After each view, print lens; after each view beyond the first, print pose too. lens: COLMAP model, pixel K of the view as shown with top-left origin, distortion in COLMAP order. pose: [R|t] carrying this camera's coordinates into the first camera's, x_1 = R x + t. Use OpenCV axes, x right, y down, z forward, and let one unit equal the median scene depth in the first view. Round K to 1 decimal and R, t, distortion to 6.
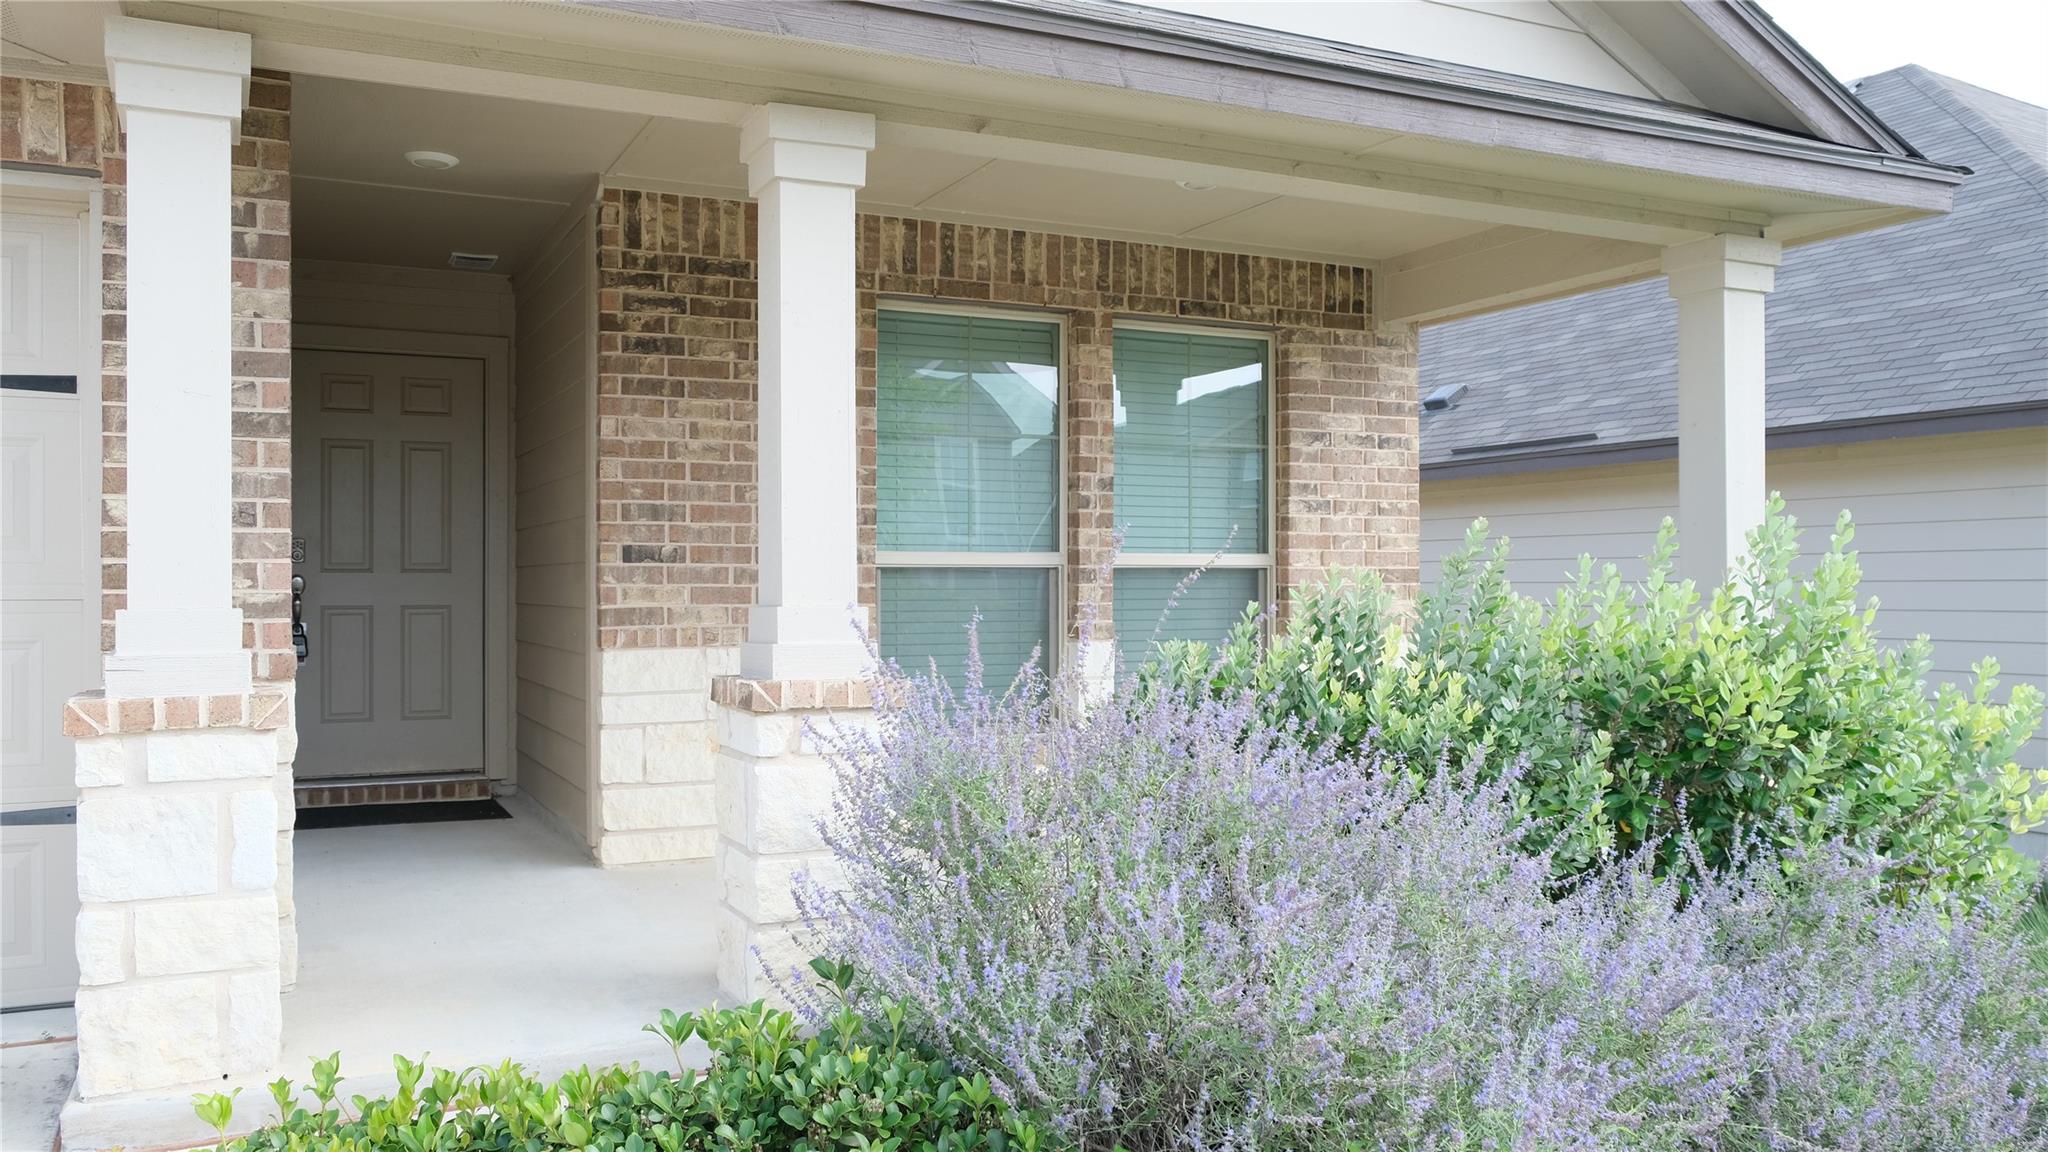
lens RADIAL K [[1586.8, 0, 1013.2], [0, 1586.8, 582.5], [0, 0, 1]] dist [-0.029173, 0.003895]
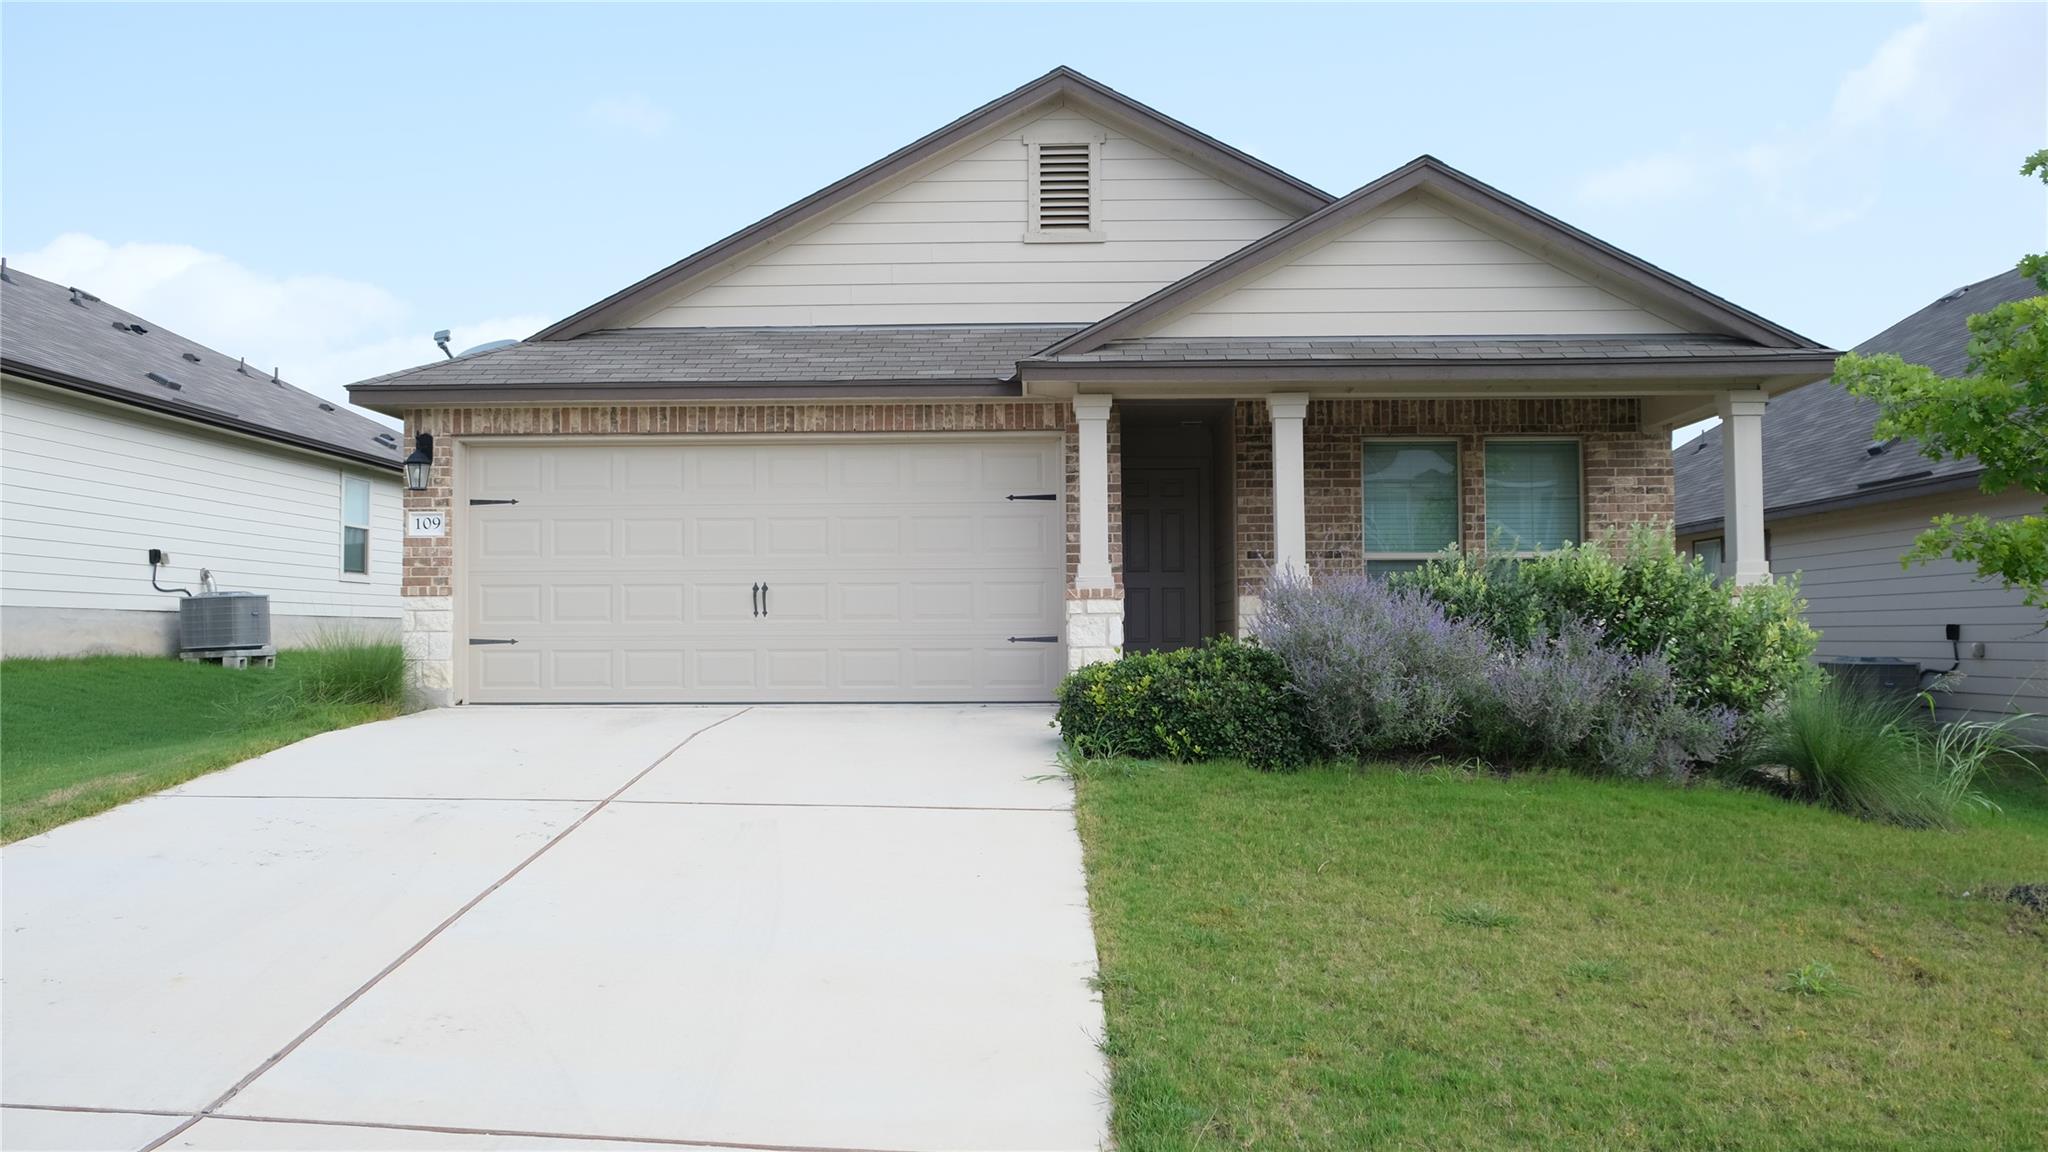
lens RADIAL K [[1586.8, 0, 1013.2], [0, 1586.8, 582.5], [0, 0, 1]] dist [-0.029173, 0.003895]
pose [[0.891828, -0.020097, -0.451927, 0.454390], [0.004171, 0.999335, -0.036210, 0.095384], [0.452355, 0.030409, 0.891320, -1.125036]]
